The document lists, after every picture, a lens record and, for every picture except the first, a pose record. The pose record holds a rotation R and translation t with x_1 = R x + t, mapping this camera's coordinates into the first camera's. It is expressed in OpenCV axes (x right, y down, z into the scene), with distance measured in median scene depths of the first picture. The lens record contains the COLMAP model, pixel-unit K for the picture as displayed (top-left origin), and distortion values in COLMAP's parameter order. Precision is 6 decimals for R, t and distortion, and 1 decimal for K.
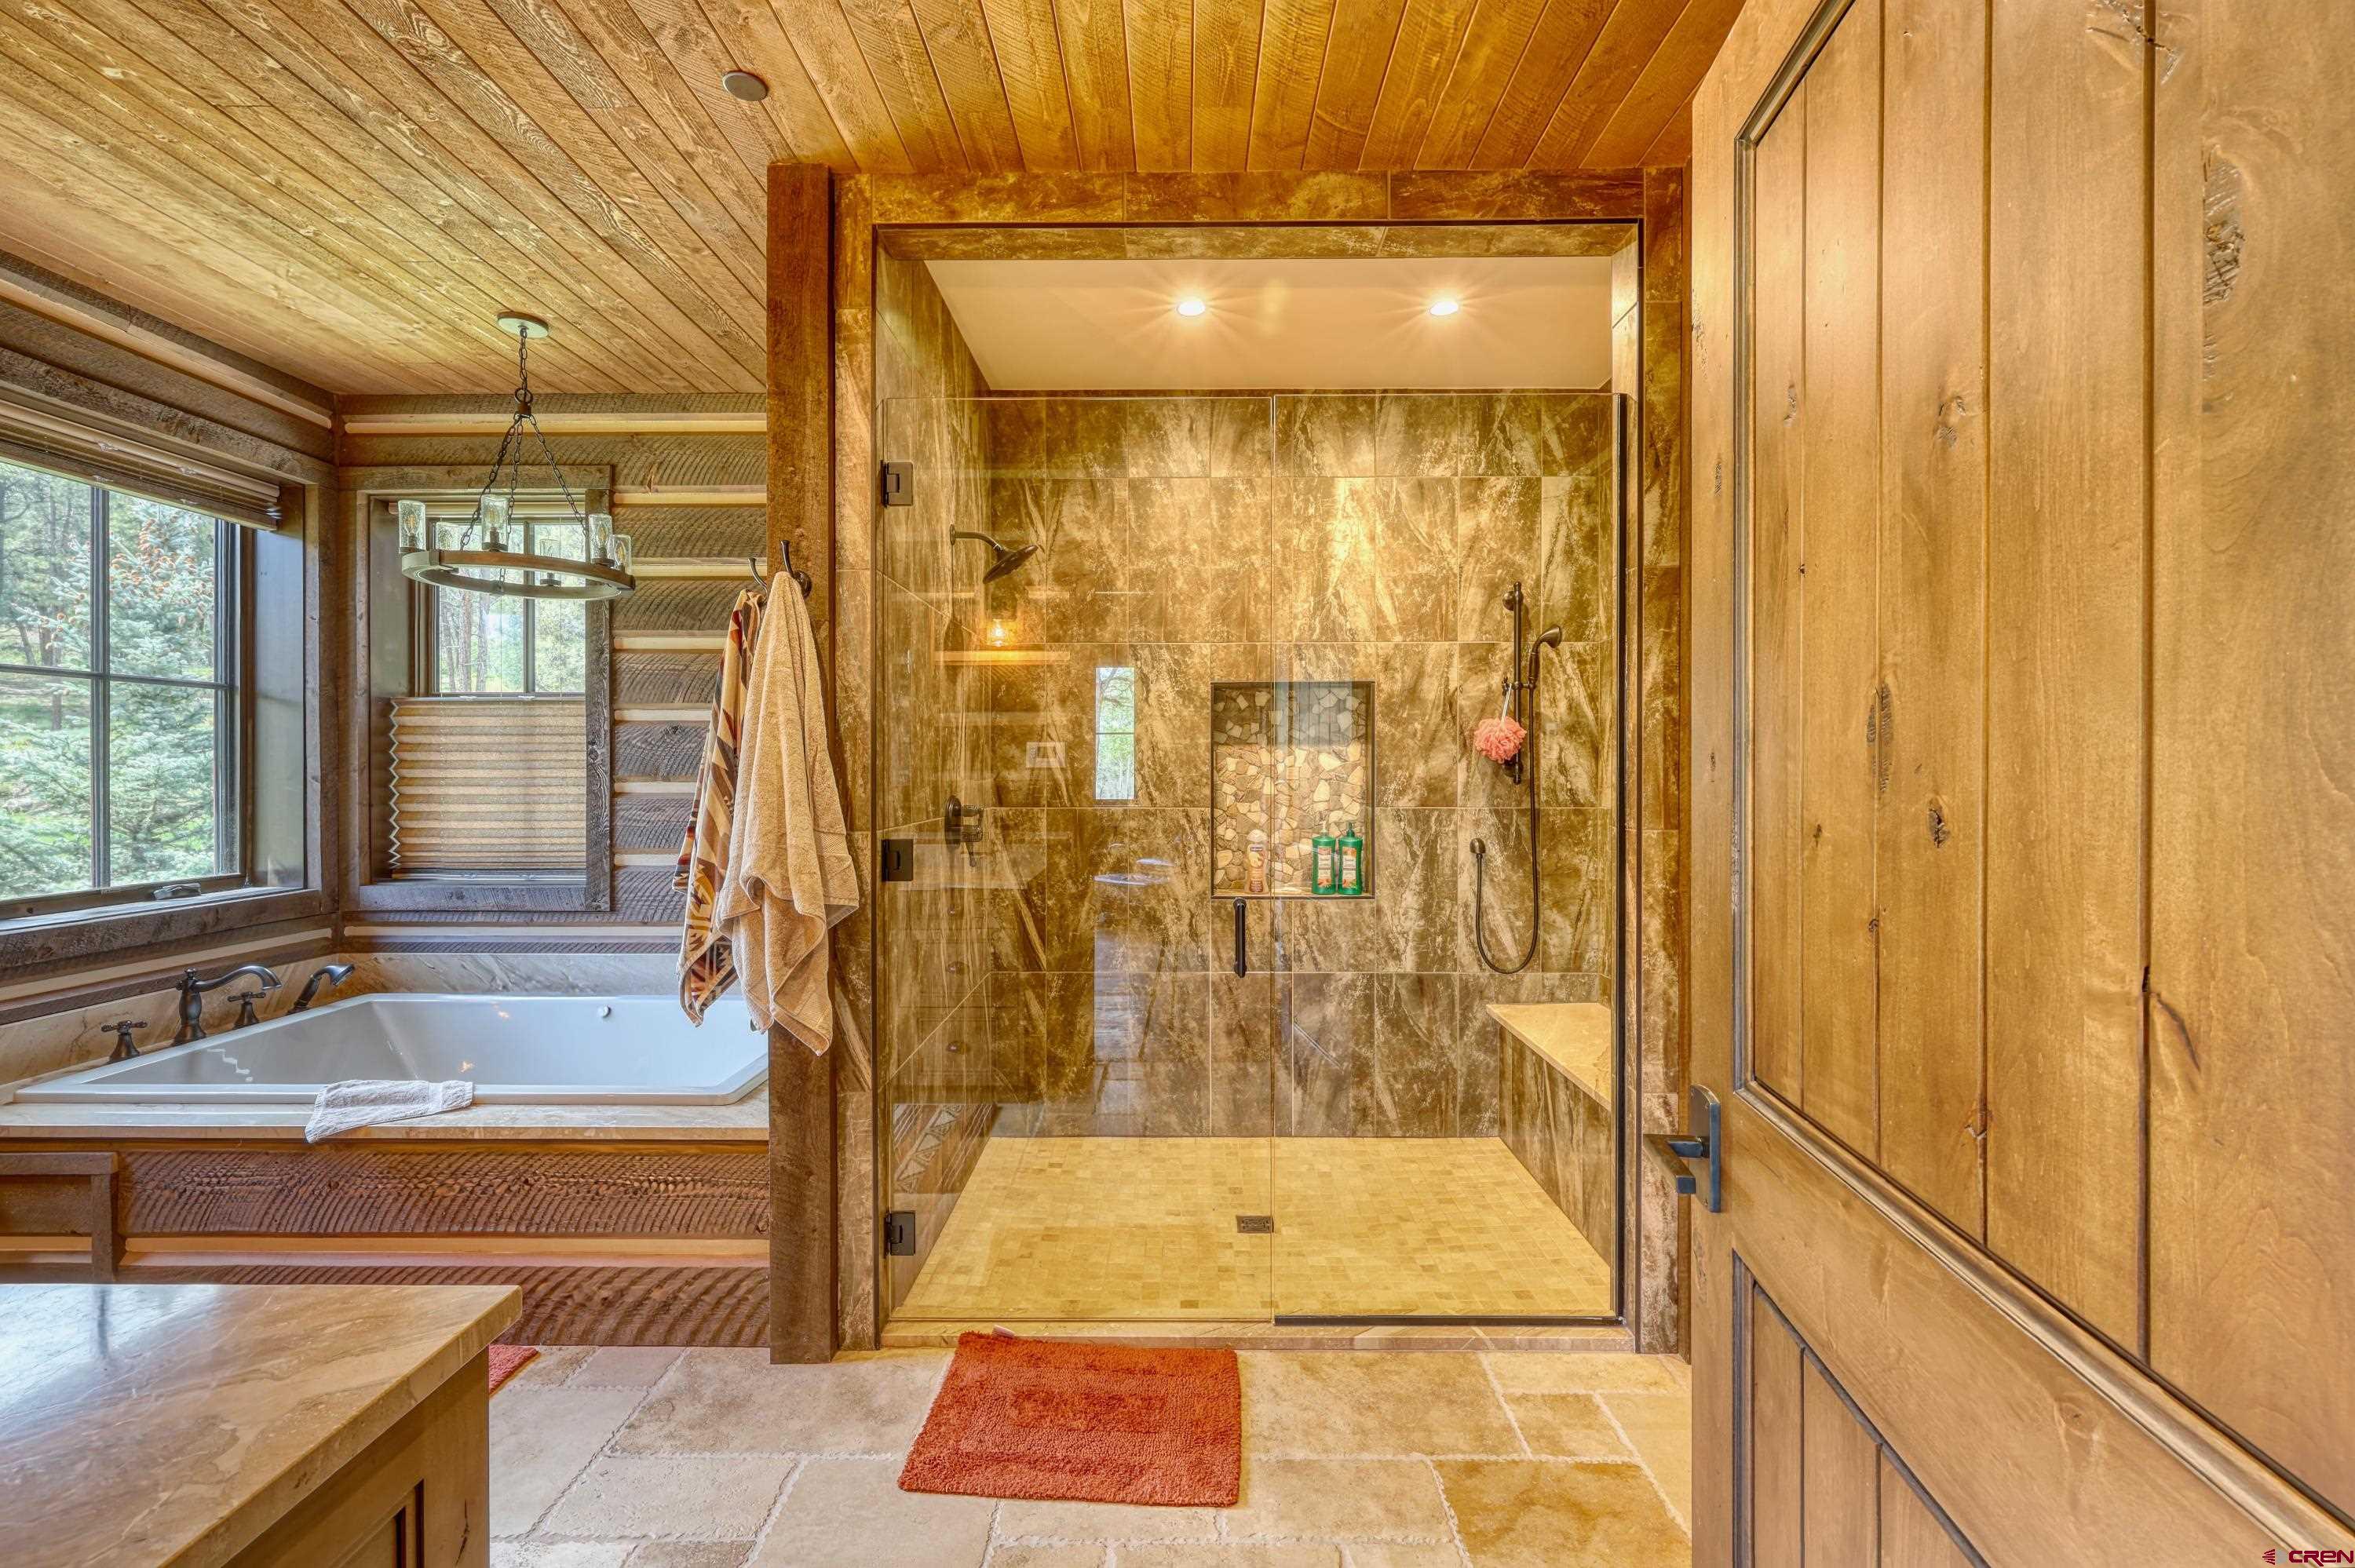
lens RADIAL K [[965.0, 0, 1173.5], [0, 965.0, 774.9], [0, 0, 1]] dist [-0.000513, 0.000375]
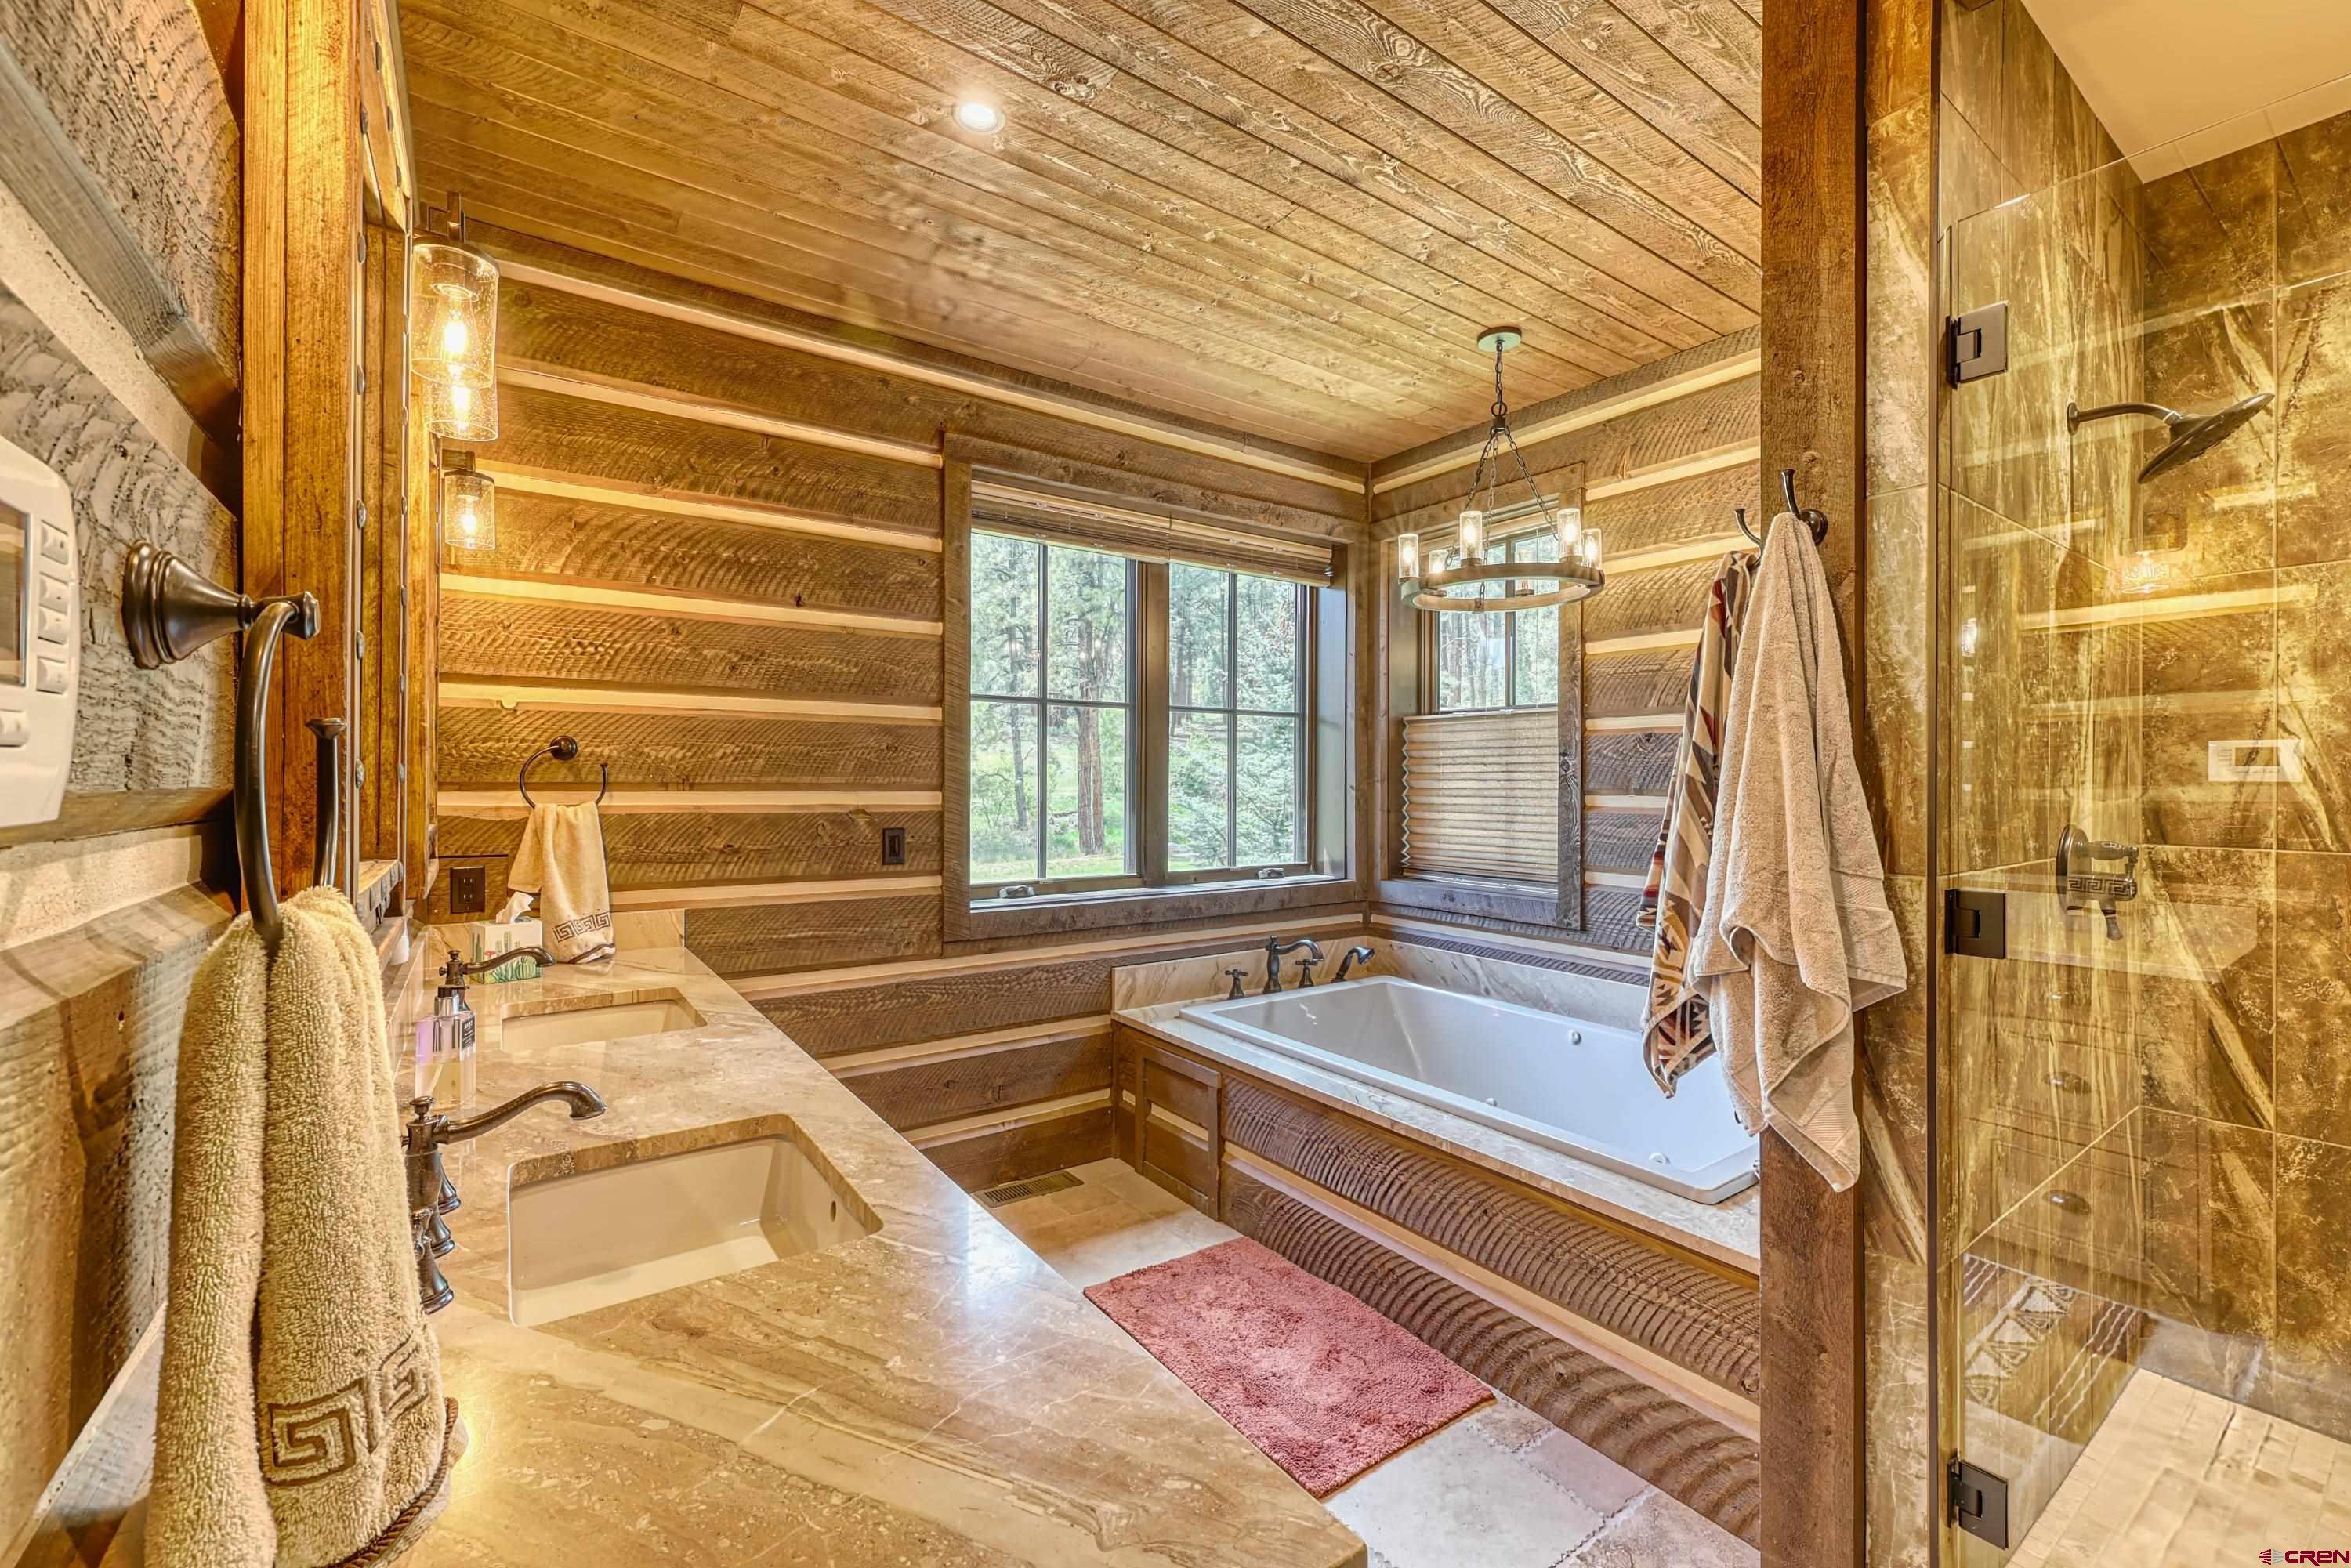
lens RADIAL K [[963.4, 0, 1171.9], [0, 963.4, 775.1], [0, 0, 1]] dist [-0.000513, 0.000375]
pose [[0.584632, -0.000595, -0.811298, -0.063391], [-0.008996, 0.999934, -0.007216, -0.001766], [0.811248, 0.011517, 0.584588, 0.150689]]
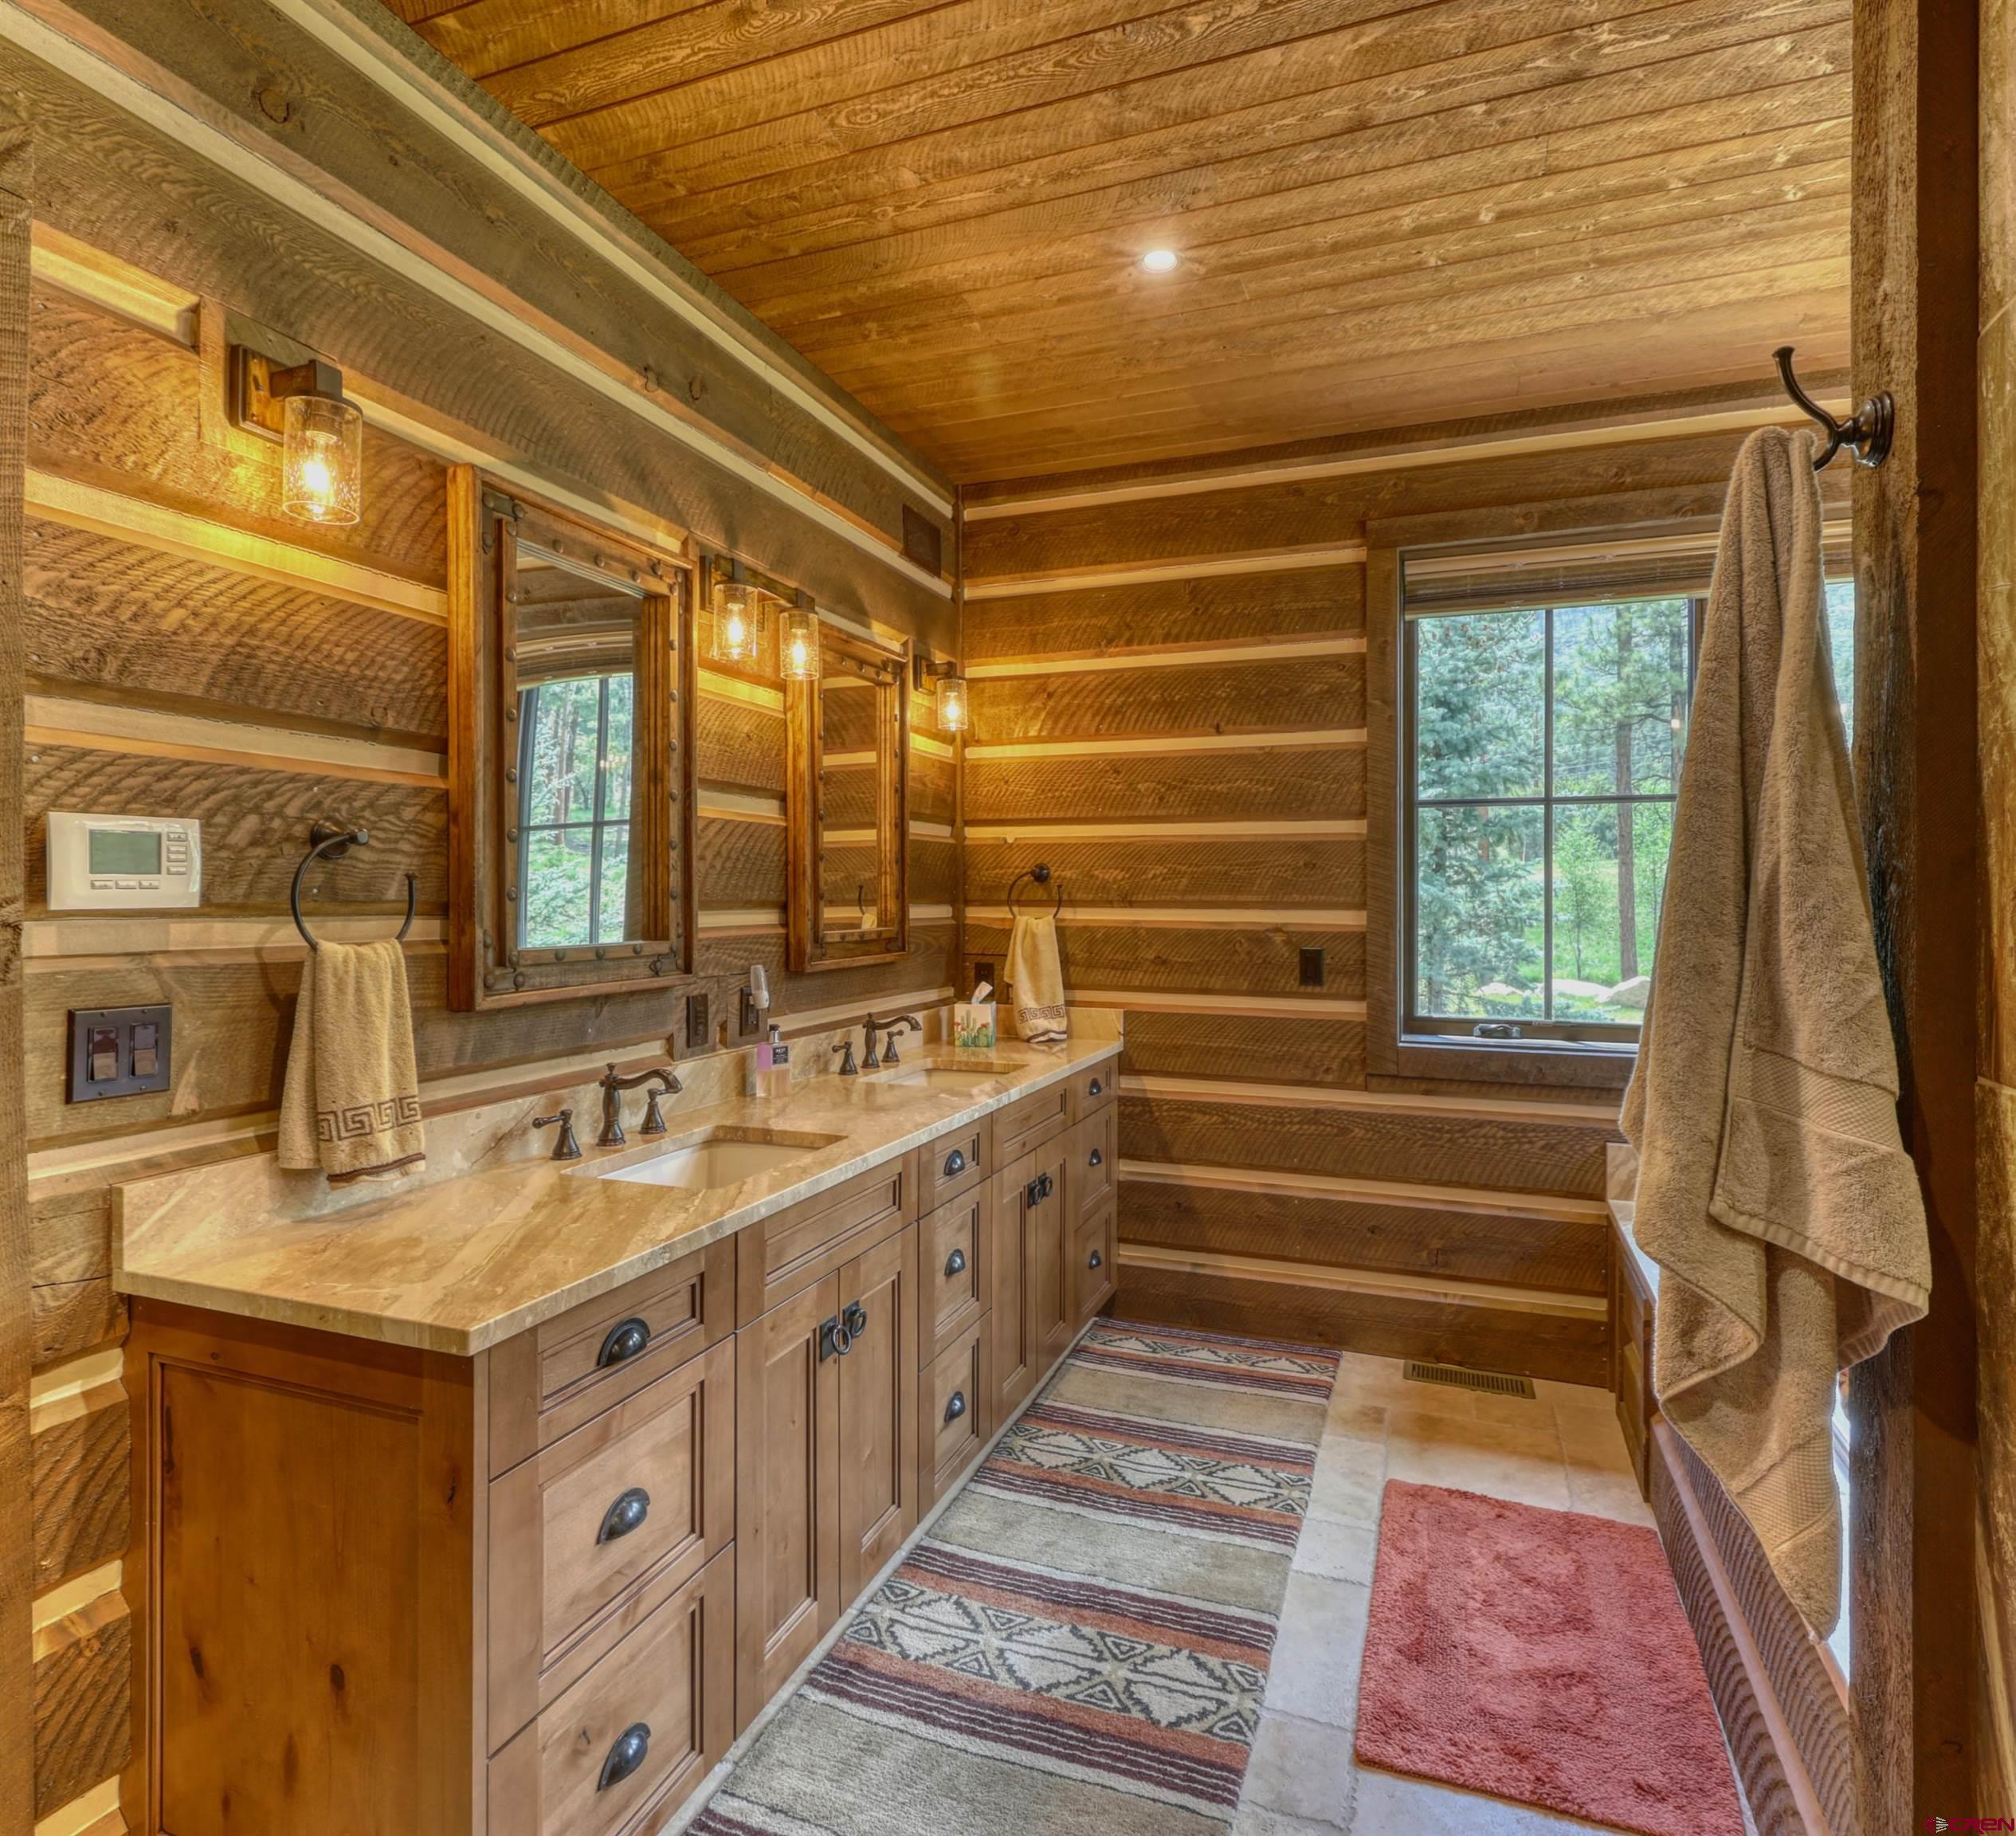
lens RADIAL K [[1121.2, 0, 1041.6], [0, 1121.2, 889.3], [0, 0, 1]] dist [0.005497, 0.002070]
pose [[-0.331752, -0.006506, -0.943344, 0.122166], [-0.007613, 0.999962, -0.004220, -0.003336], [0.943336, 0.005781, -0.331789, 0.651318]]
